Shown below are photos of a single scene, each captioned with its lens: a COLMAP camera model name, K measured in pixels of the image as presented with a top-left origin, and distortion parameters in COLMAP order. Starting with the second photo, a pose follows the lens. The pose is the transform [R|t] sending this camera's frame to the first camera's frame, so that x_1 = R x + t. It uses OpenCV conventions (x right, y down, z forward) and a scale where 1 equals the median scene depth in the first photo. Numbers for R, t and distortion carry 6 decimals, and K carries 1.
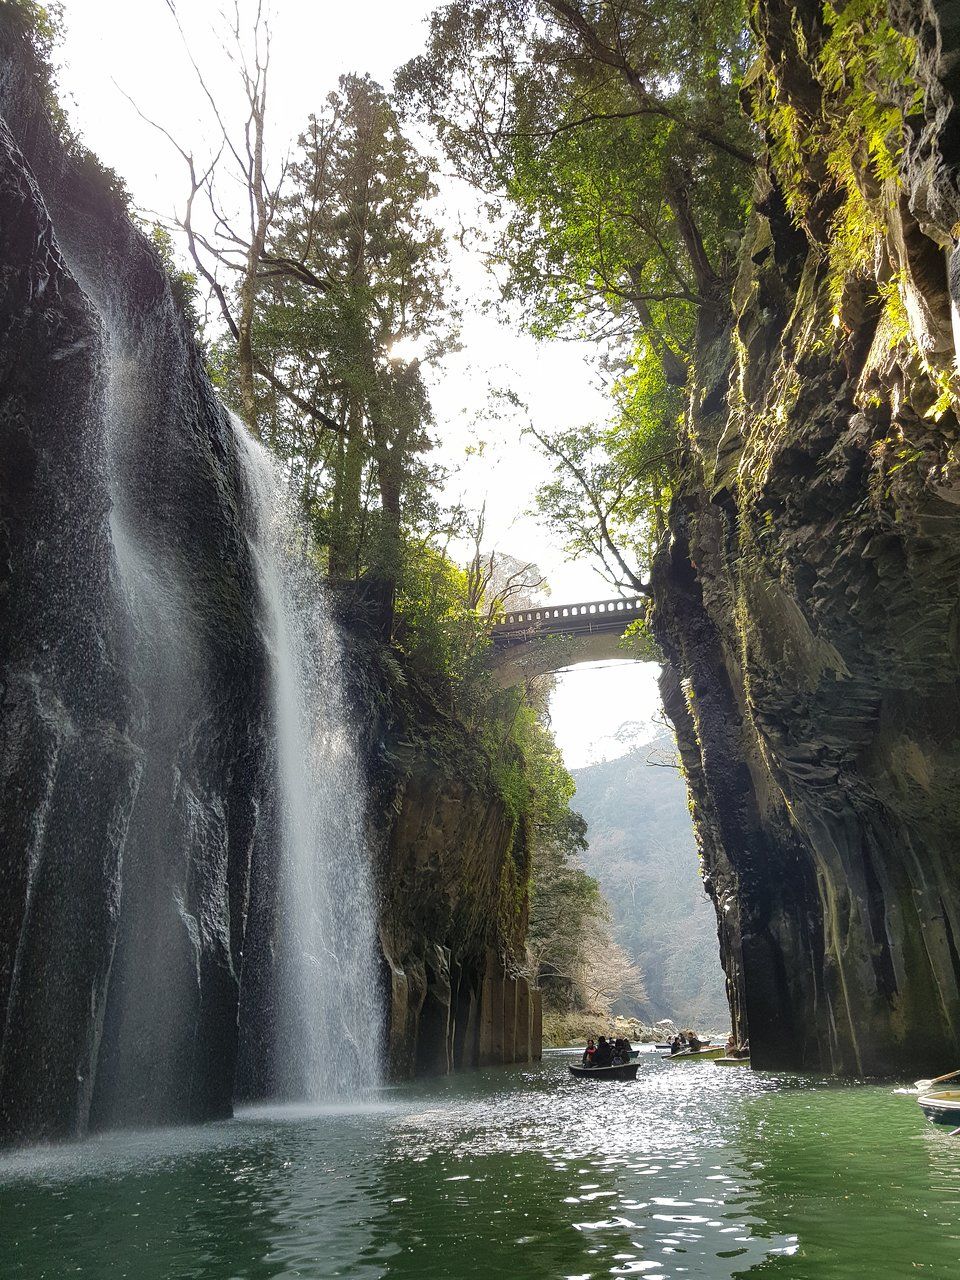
lens RADIAL K [[1025.1, 0, 449.8], [0, 1025.1, 623.5], [0, 0, 1]] dist [0.003992, 0.088905]
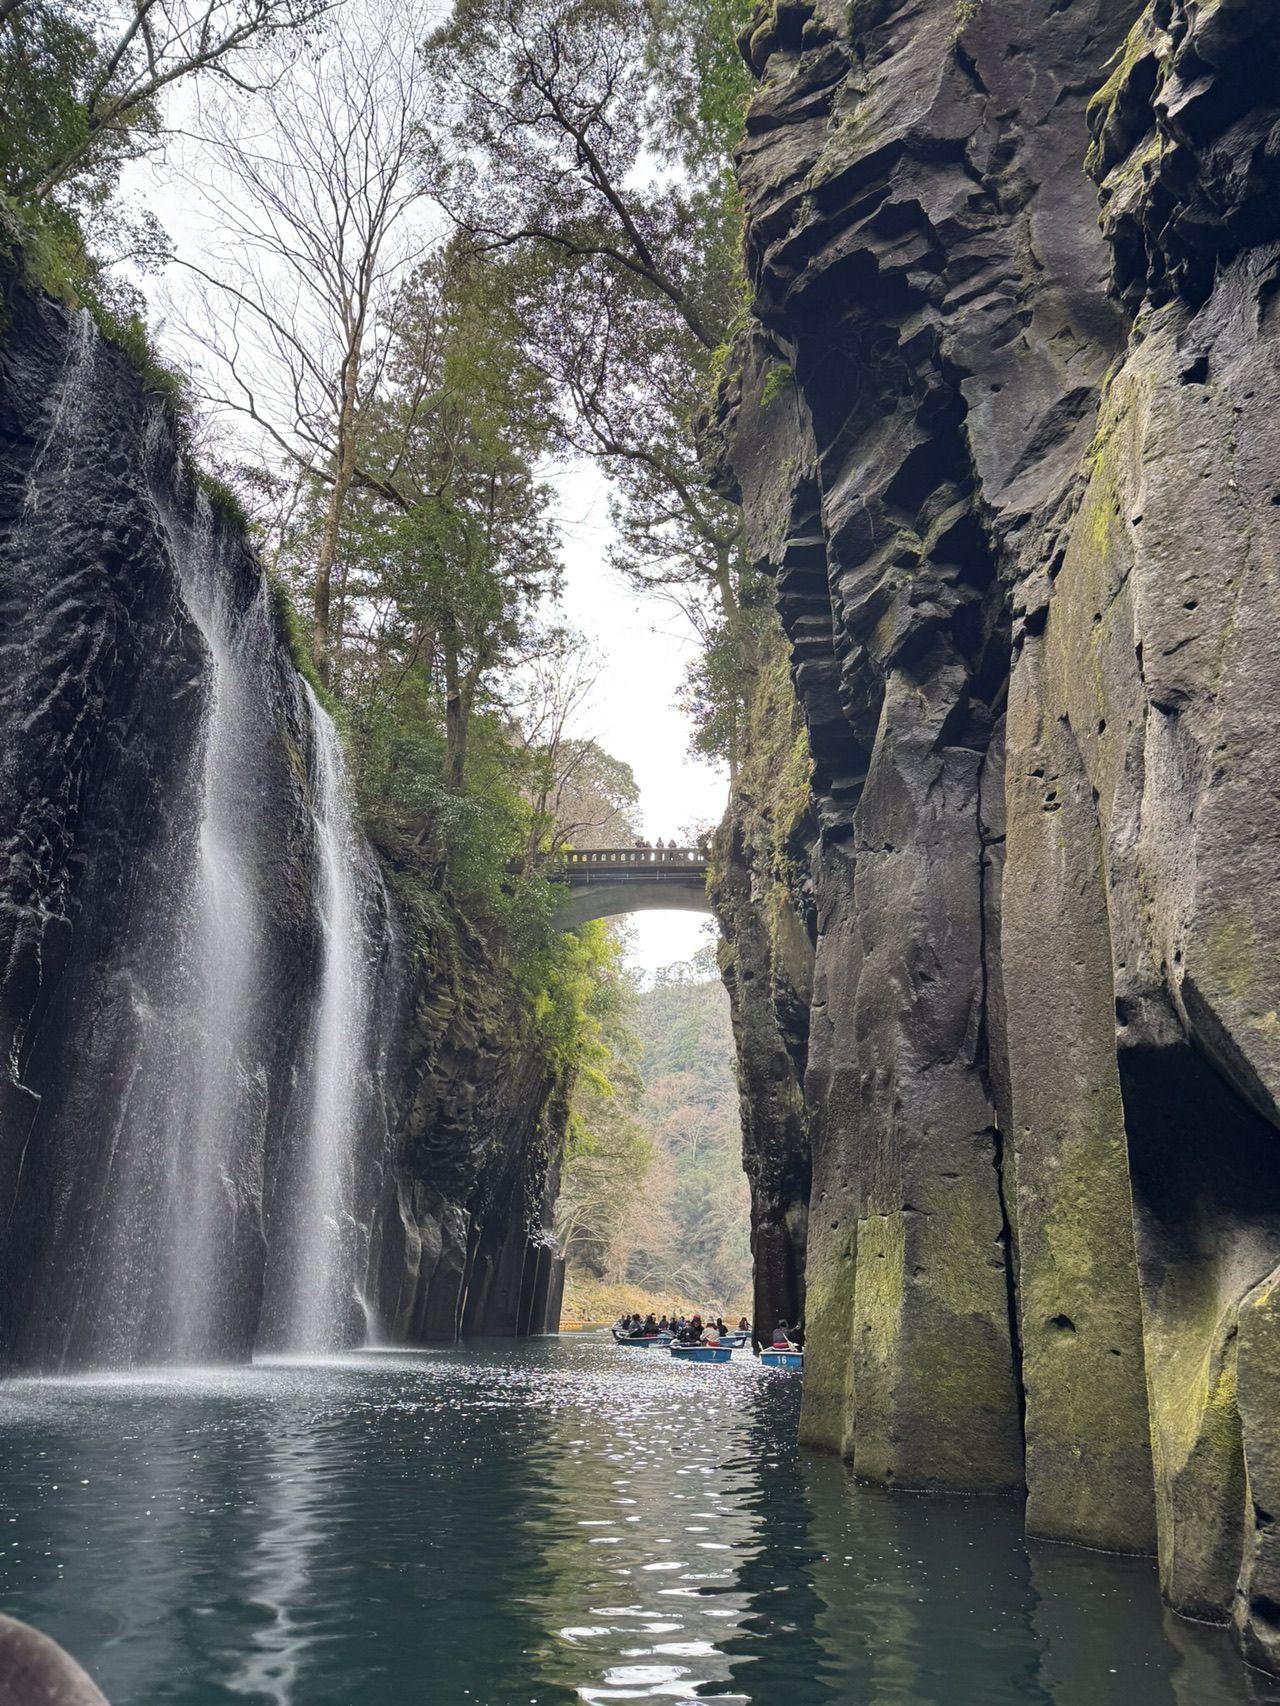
lens RADIAL K [[1243.2, 0, 639.8], [0, 1243.2, 822.2], [0, 0, 1]] dist [0.068500, -0.001853]
pose [[0.989515, 0.102494, 0.101755, 0.002322], [-0.103803, 0.994569, 0.007635, -0.123056], [-0.100420, -0.018118, 0.994780, -0.300812]]
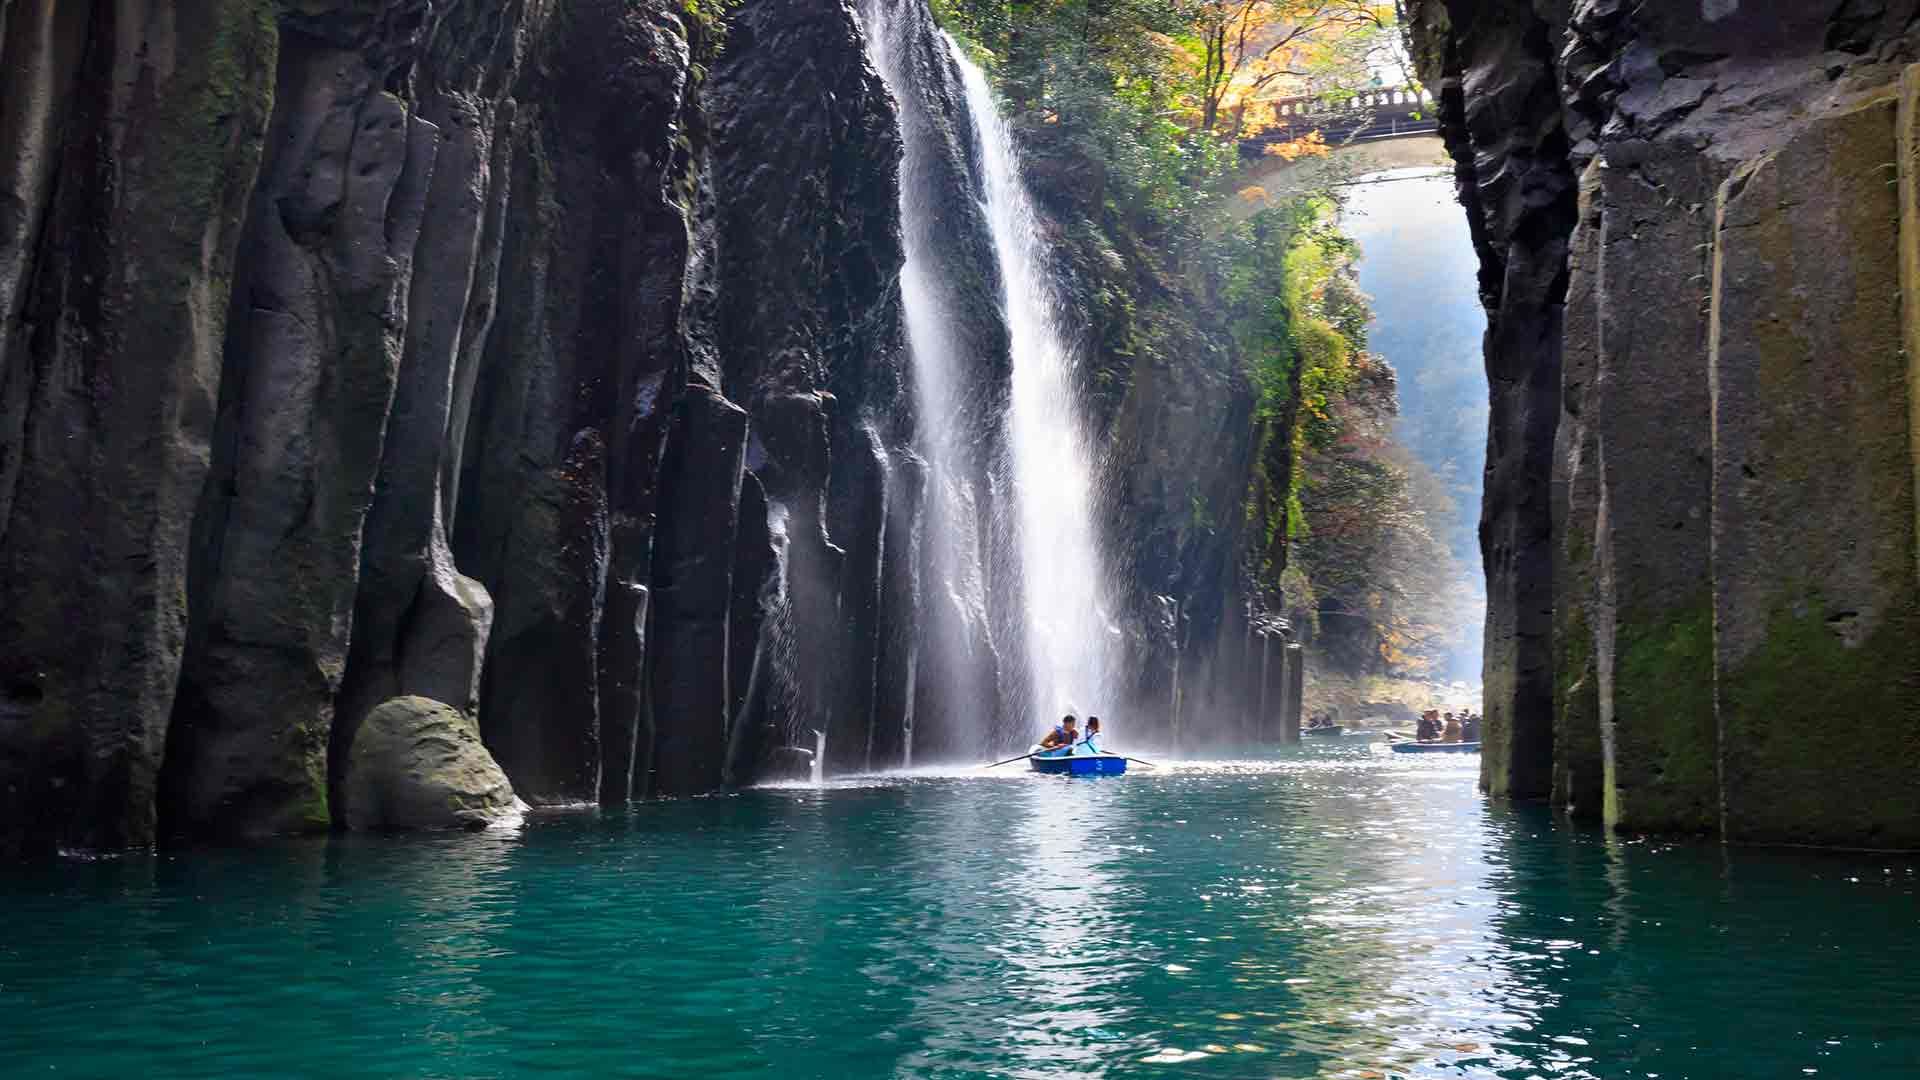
lens RADIAL K [[2136.0, 0, 923.1], [0, 2136.0, 390.1], [0, 0, 1]] dist [0.011463, 0.042466]
pose [[0.994672, 0.010838, -0.102522, -0.046488], [0.013339, 0.972570, 0.232229, -0.375785], [0.102227, -0.232359, 0.967243, -0.947122]]
